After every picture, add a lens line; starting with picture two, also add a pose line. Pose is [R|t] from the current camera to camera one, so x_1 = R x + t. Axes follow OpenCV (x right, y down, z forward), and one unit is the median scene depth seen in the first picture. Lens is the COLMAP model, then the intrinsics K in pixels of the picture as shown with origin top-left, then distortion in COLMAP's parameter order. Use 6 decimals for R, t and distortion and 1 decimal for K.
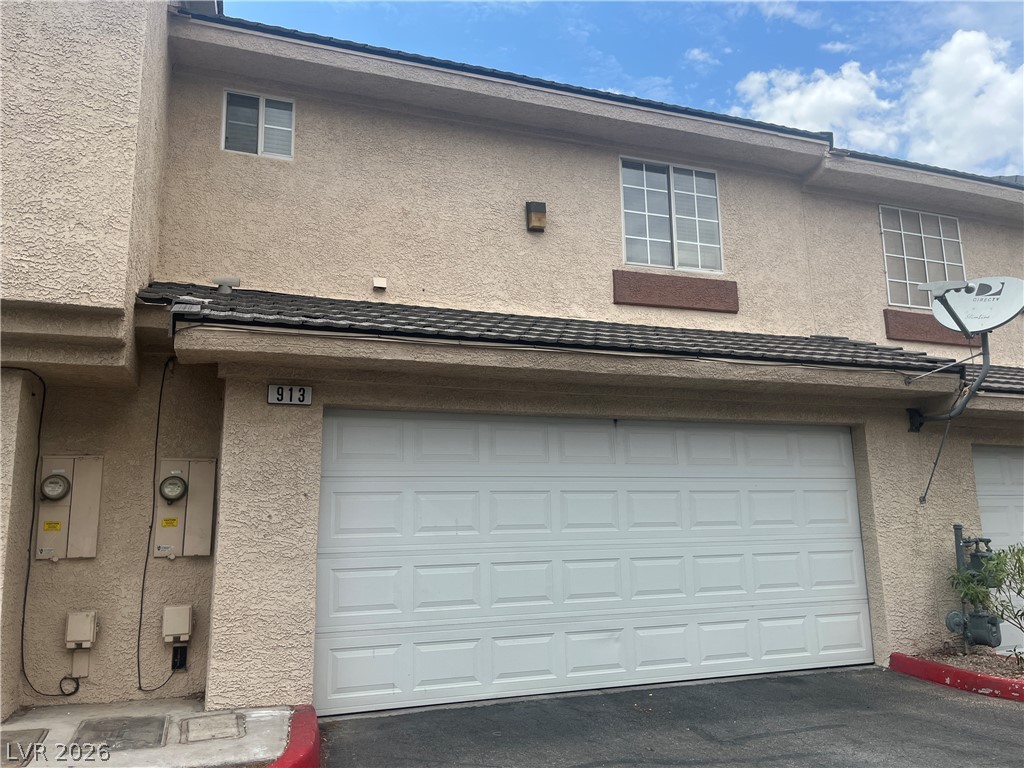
lens RADIAL K [[770.7, 0, 499.0], [0, 770.7, 385.9], [0, 0, 1]] dist [0.054694, -0.075794]
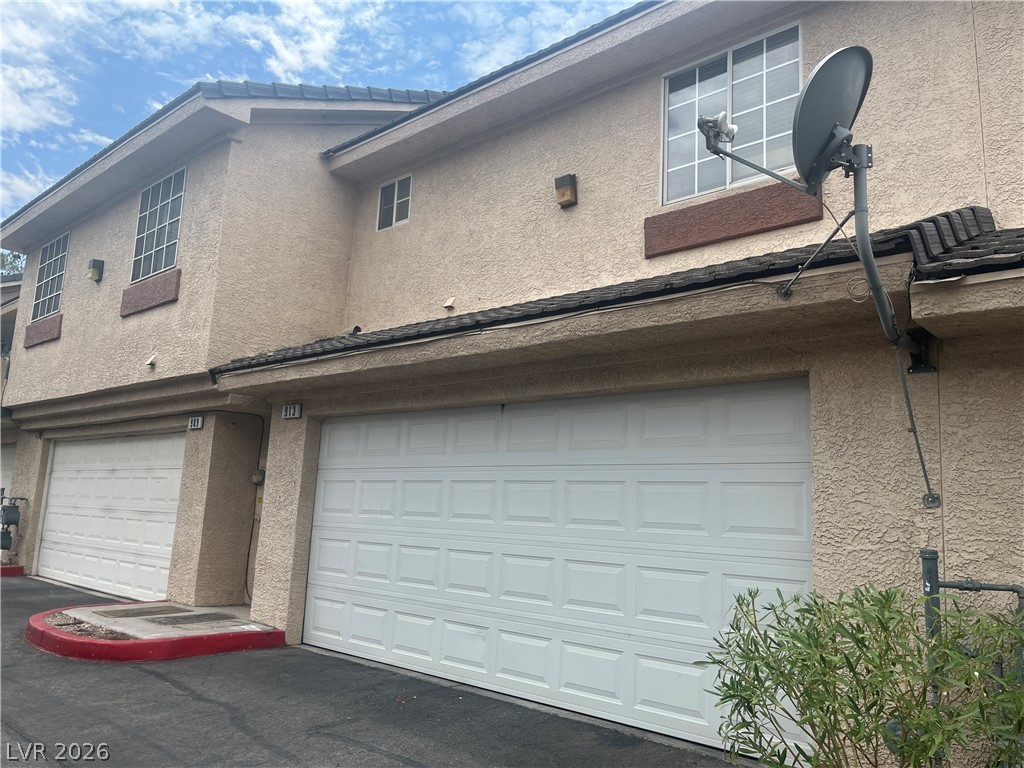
lens RADIAL K [[770.7, 0, 499.0], [0, 770.7, 385.9], [0, 0, 1]] dist [0.054694, -0.075794]
pose [[0.468006, -0.107043, -0.877218, 0.911485], [0.105678, 0.992293, -0.064705, 0.076417], [0.877384, -0.062421, 0.475711, 0.524120]]
